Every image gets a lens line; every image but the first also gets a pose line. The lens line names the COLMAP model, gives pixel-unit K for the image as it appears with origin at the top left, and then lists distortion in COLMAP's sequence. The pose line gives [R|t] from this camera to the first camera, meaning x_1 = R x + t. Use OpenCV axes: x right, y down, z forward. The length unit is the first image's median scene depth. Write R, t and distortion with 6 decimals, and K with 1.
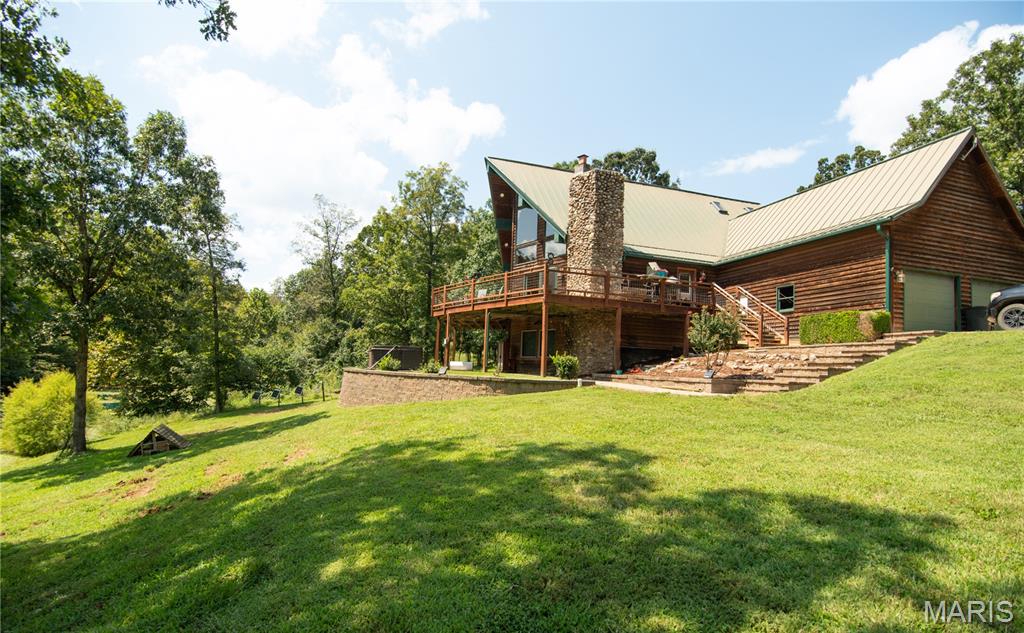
lens RADIAL K [[503.3, 0, 512.9], [0, 503.3, 336.6], [0, 0, 1]] dist [0.000022, -0.000014]
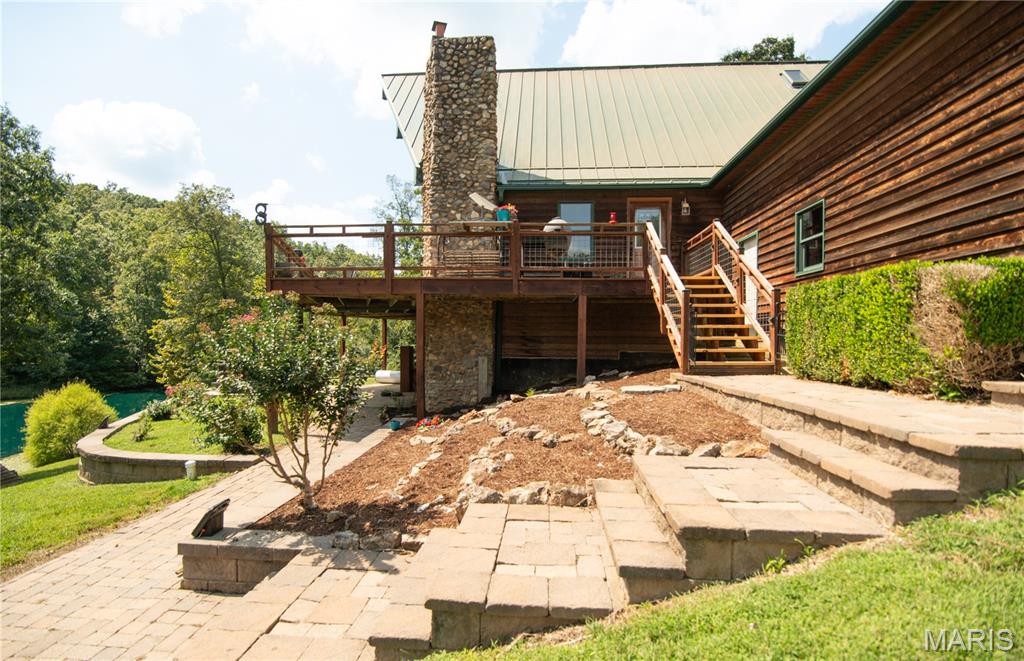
lens RADIAL K [[502.5, 0, 507.0], [0, 502.5, 341.3], [0, 0, 1]] dist [-0.021676, 0.000405]
pose [[0.921201, -0.033092, -0.387678, 0.482054], [0.057390, 0.997035, 0.051265, -0.029725], [0.384832, -0.069474, 0.920368, 0.557553]]
